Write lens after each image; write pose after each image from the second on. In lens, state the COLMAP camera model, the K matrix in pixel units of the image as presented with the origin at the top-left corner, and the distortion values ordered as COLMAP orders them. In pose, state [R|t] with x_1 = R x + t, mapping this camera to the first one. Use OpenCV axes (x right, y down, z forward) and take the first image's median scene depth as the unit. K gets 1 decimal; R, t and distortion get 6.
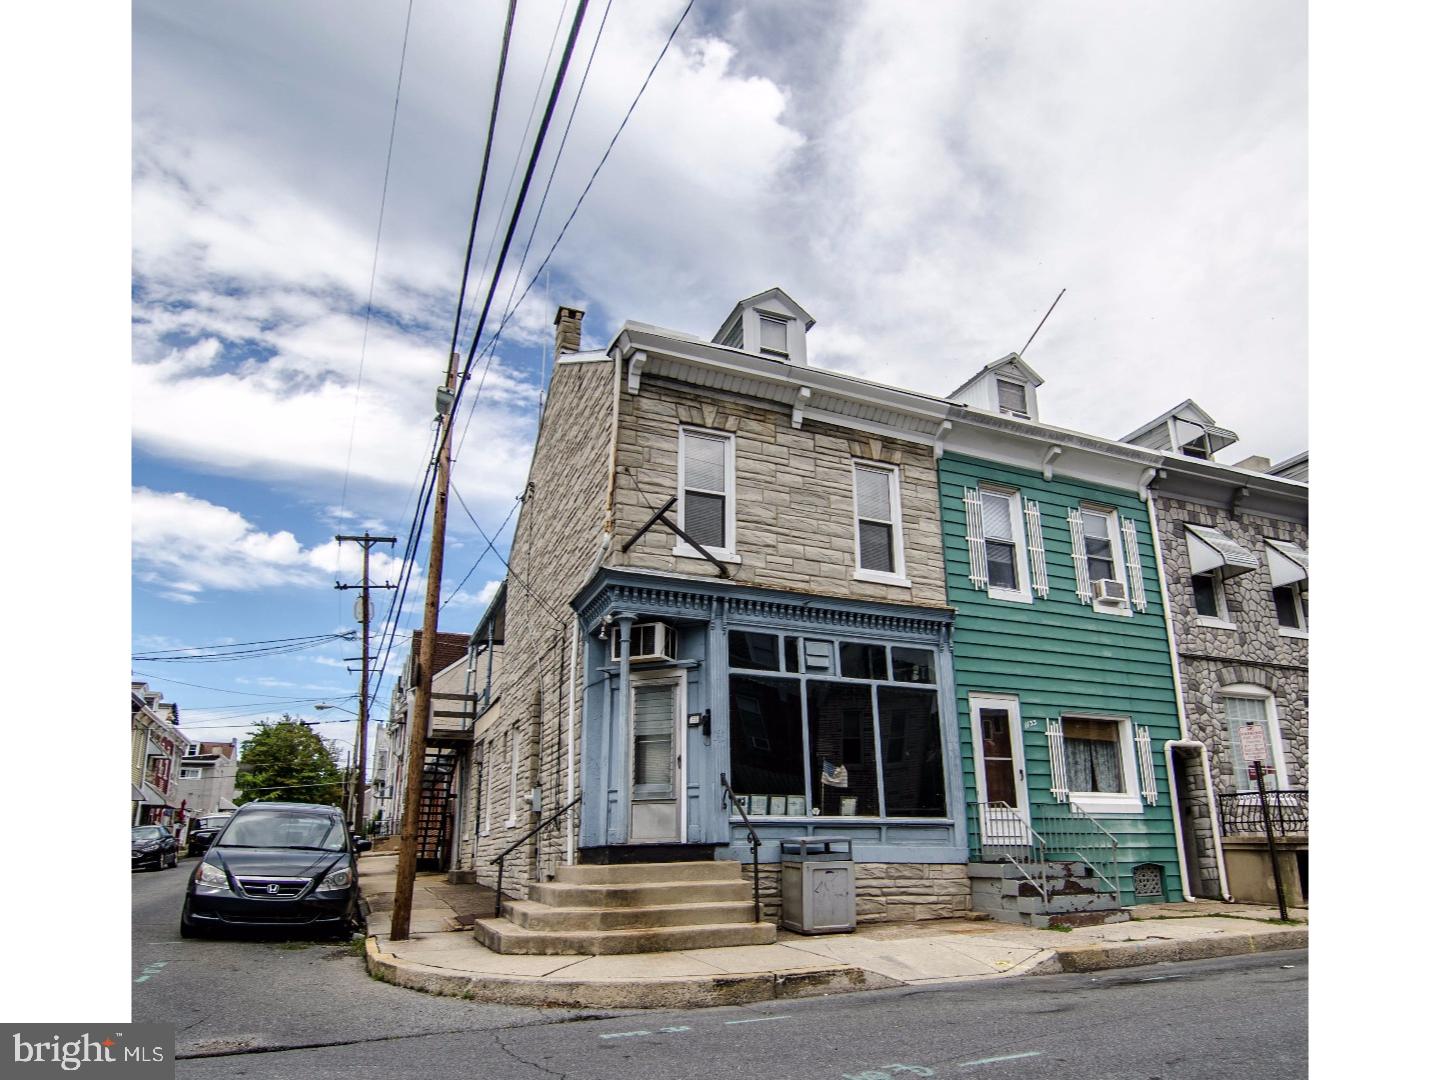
lens RADIAL K [[961.5, 0, 720.0], [0, 961.5, 540.0], [0, 0, 1]] dist [-0.003168, -0.000323]
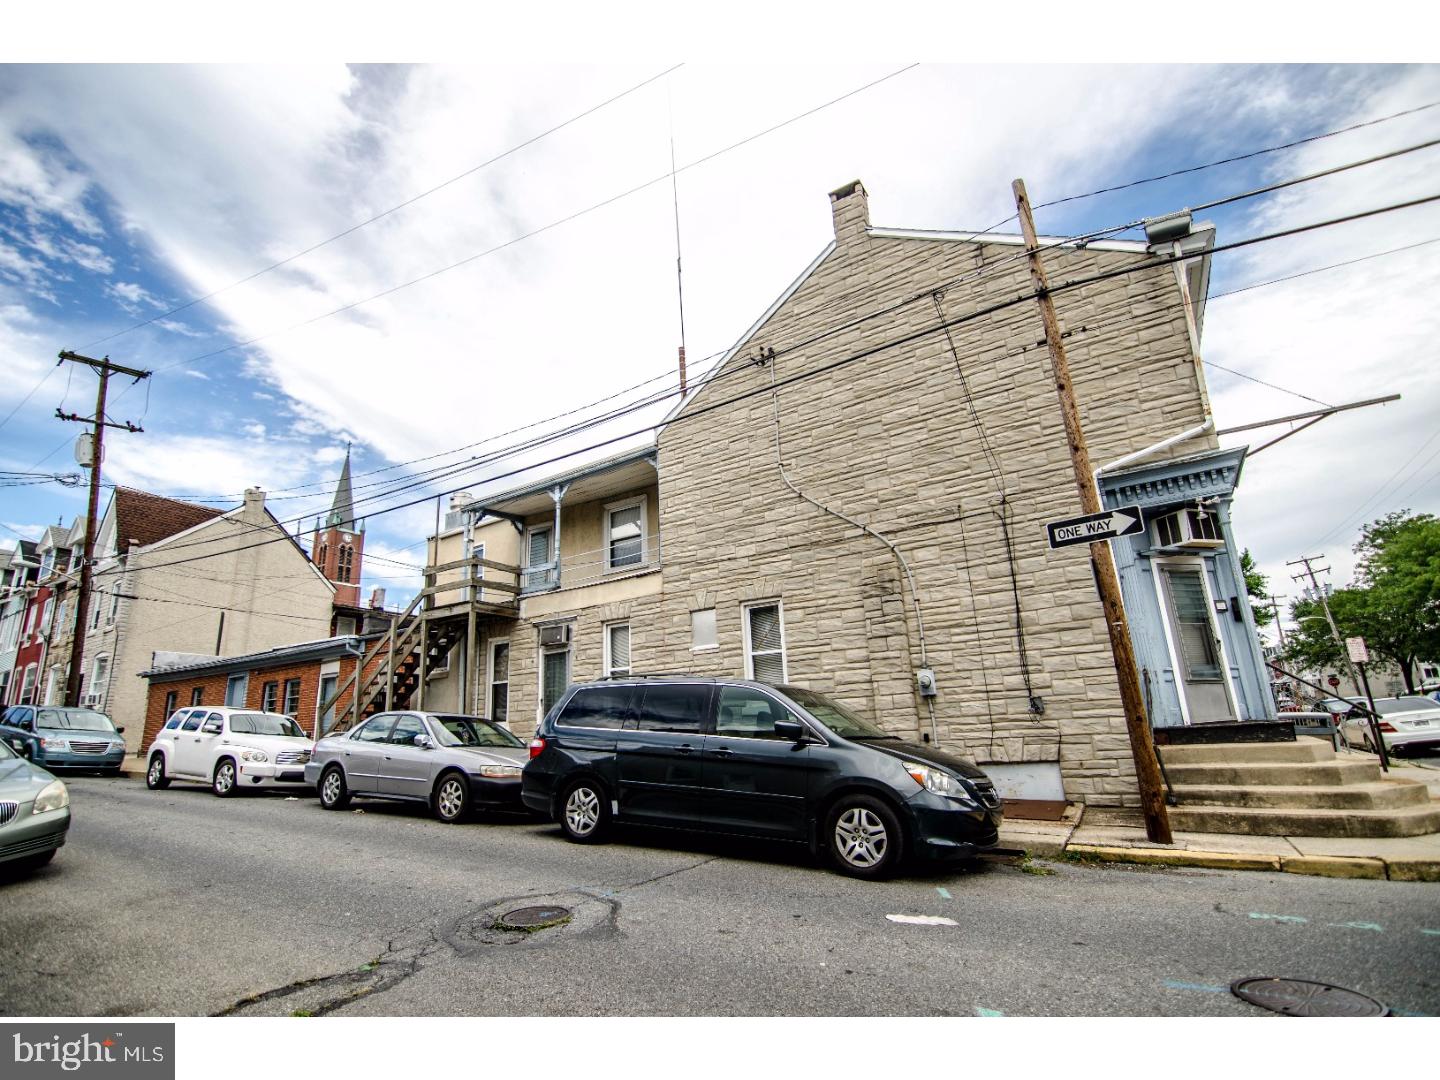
lens RADIAL K [[691.3, 0, 718.6], [0, 691.3, 546.3], [0, 0, 1]] dist [-0.004976, -0.011124]
pose [[0.791031, 0.120173, 0.599857, -0.288571], [-0.159242, 0.987164, 0.012228, 0.061230], [-0.590688, -0.105196, 0.800014, 0.219750]]
